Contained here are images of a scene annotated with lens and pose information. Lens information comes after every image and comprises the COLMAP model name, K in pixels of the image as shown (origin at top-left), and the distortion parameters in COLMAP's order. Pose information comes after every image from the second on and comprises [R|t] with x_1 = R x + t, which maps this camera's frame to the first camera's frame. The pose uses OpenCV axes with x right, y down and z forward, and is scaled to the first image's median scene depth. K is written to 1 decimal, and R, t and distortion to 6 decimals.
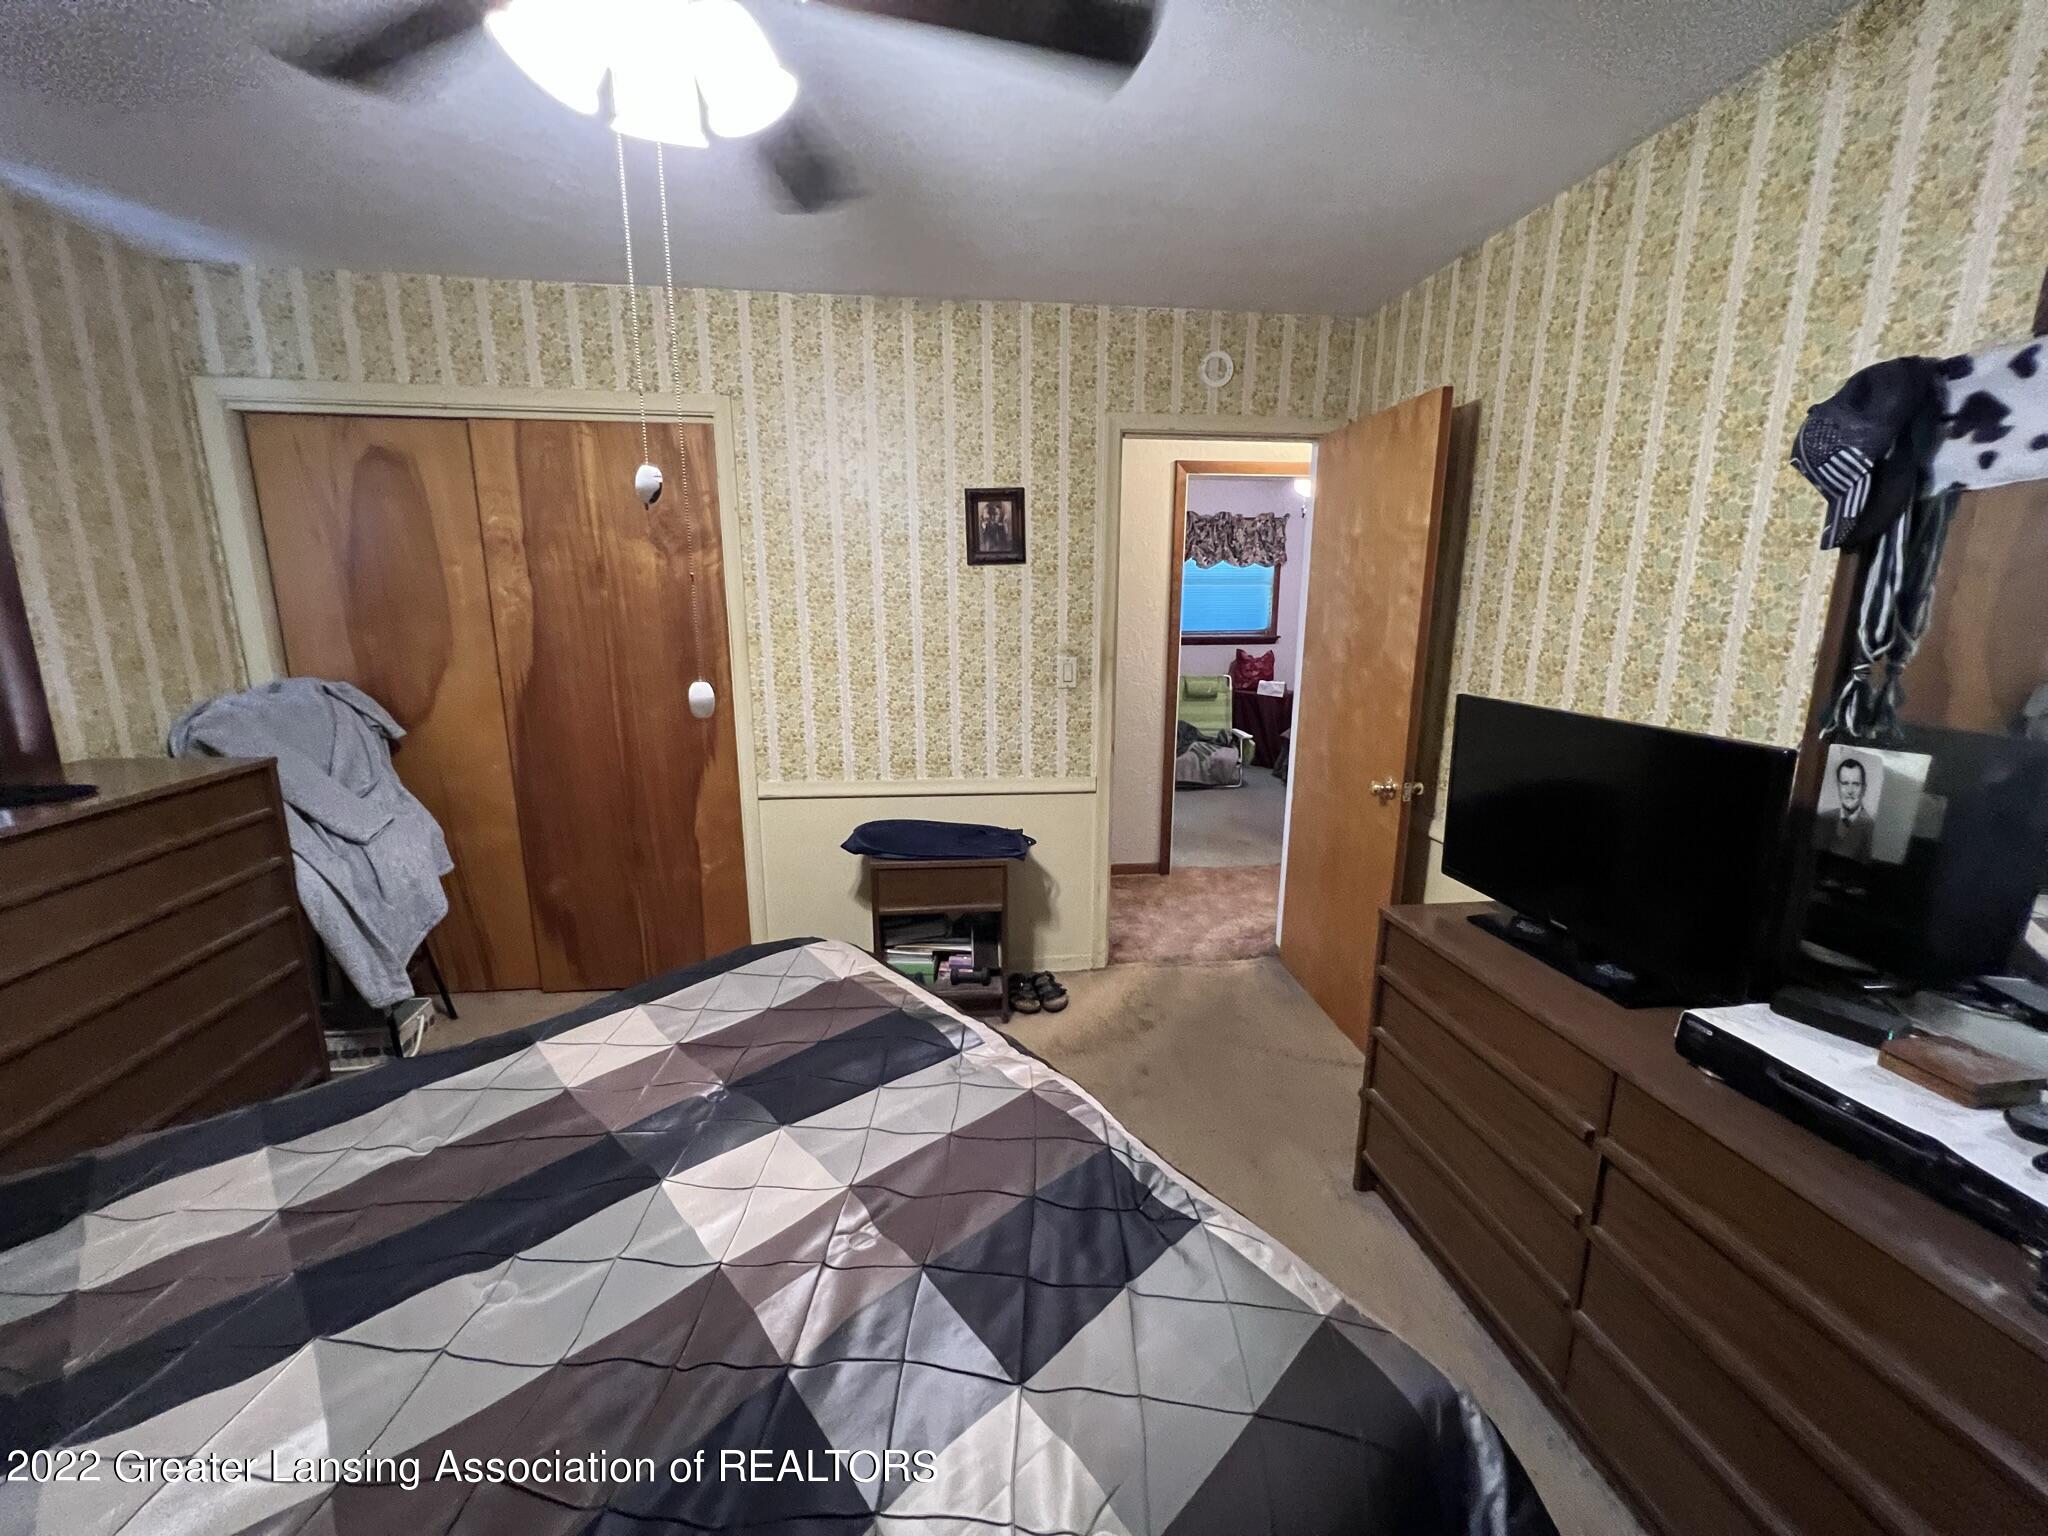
lens RADIAL K [[820.7, 0, 1013.8], [0, 820.7, 764.8], [0, 0, 1]] dist [-0.002765, 0.000018]
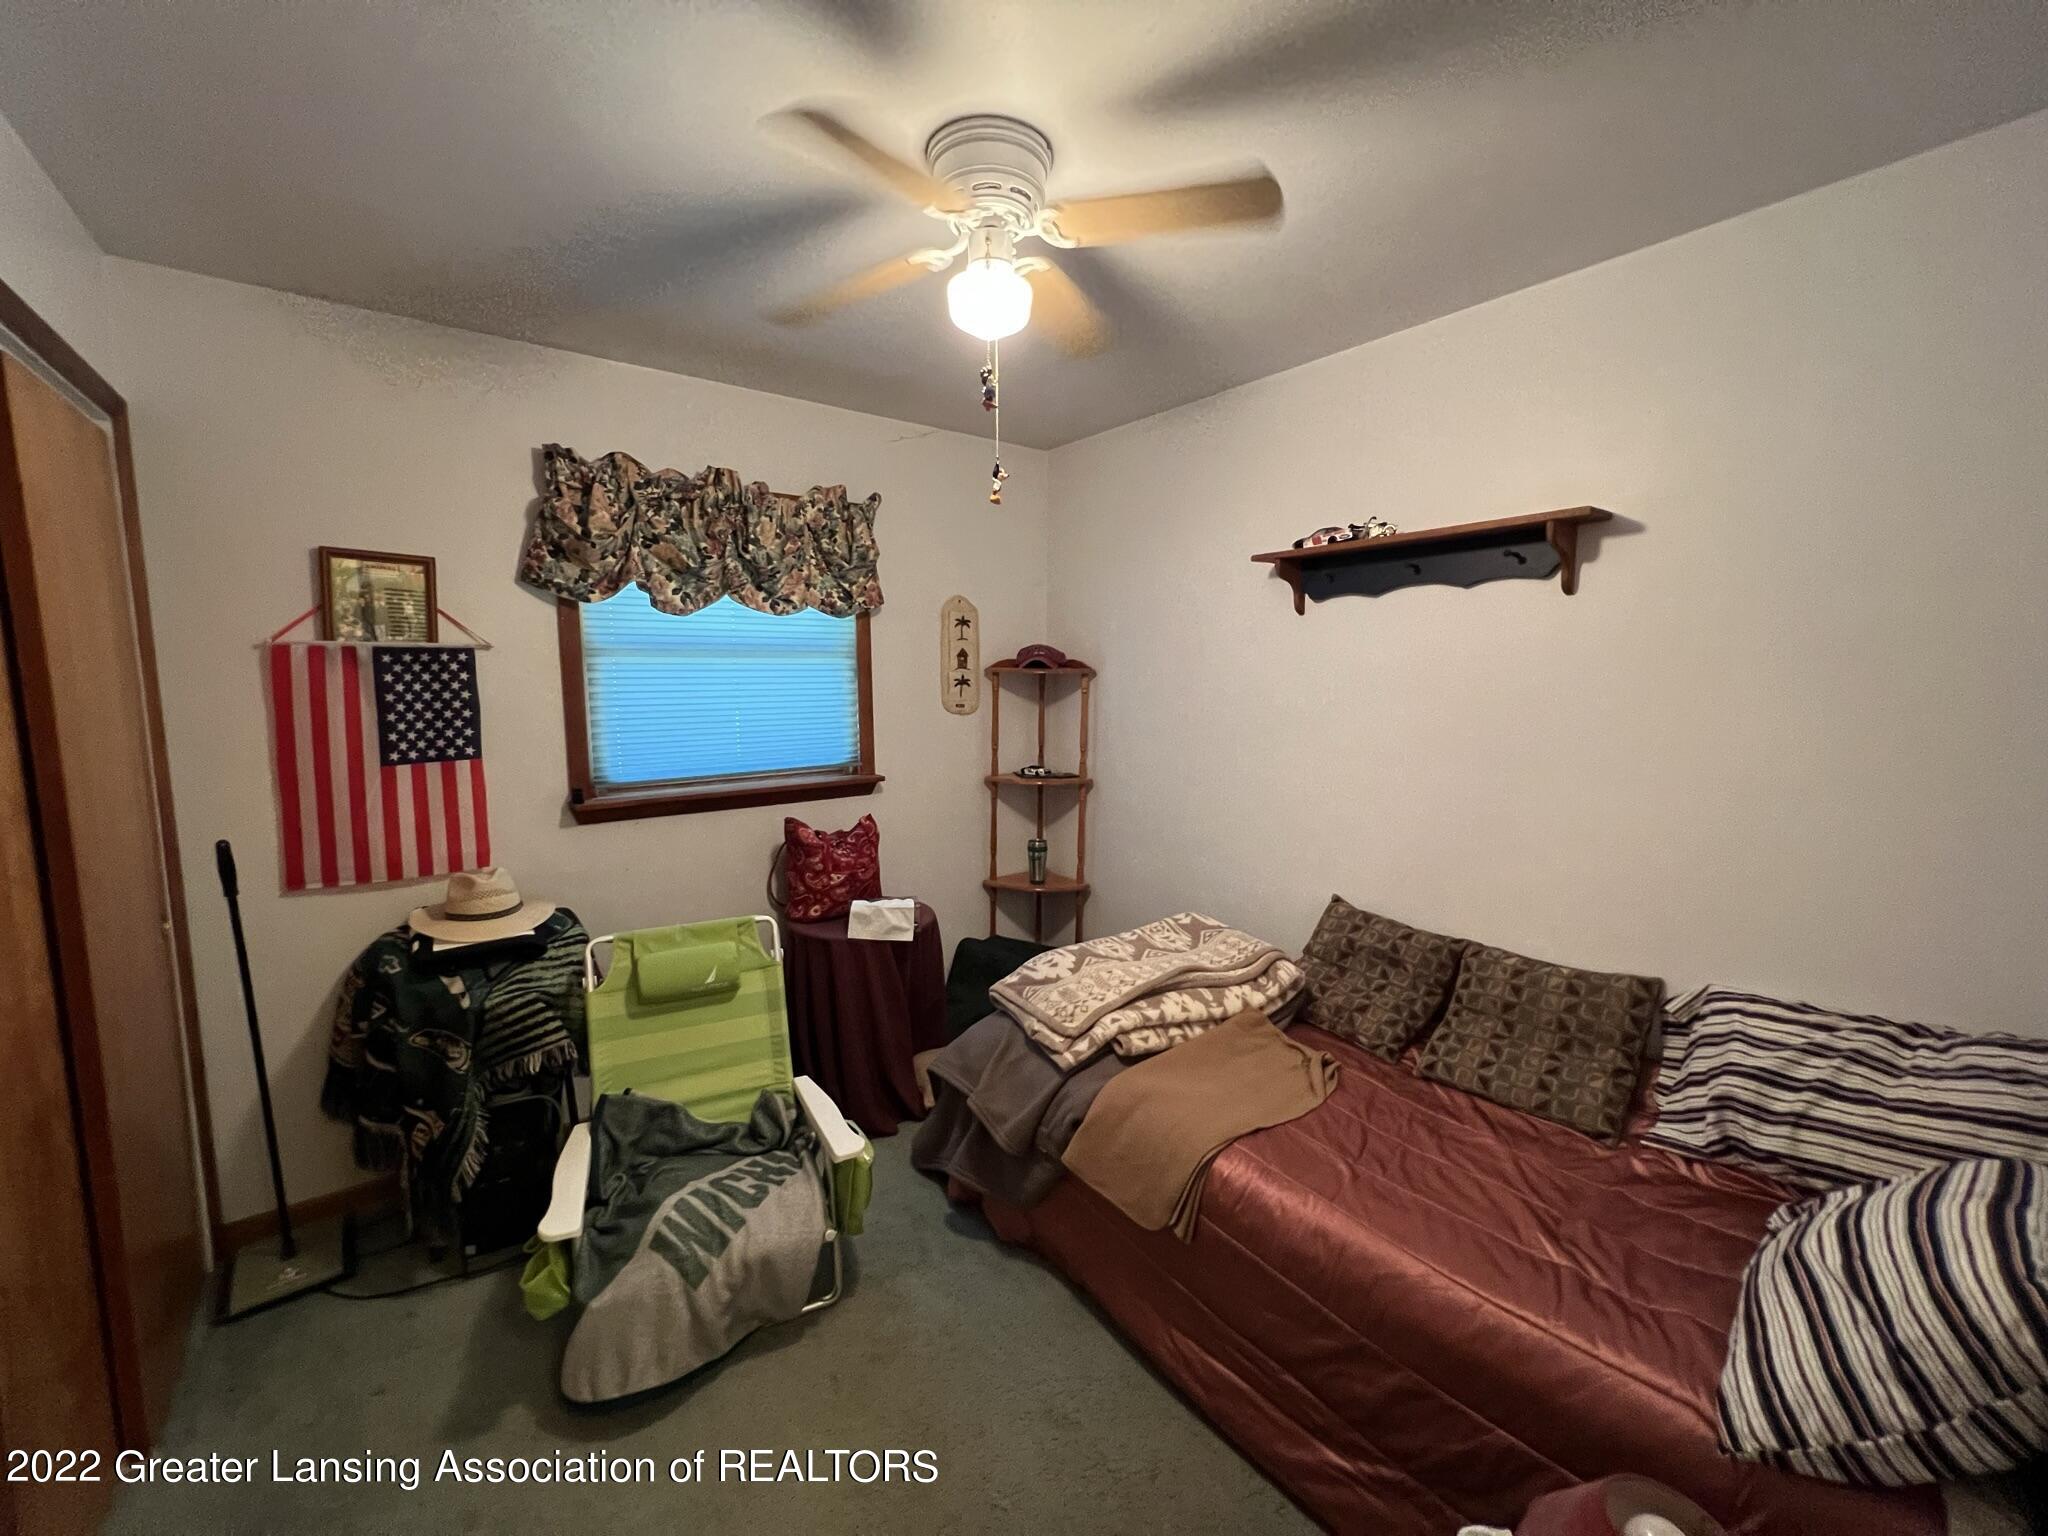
lens RADIAL K [[820.7, 0, 1017.3], [0, 820.7, 770.4], [0, 0, 1]] dist [-0.002765, 0.000018]
pose [[0.855401, -0.061118, 0.514348, 0.170943], [0.109029, 0.992012, -0.063447, -0.130720], [-0.506361, 0.110351, 0.855232, 0.620172]]
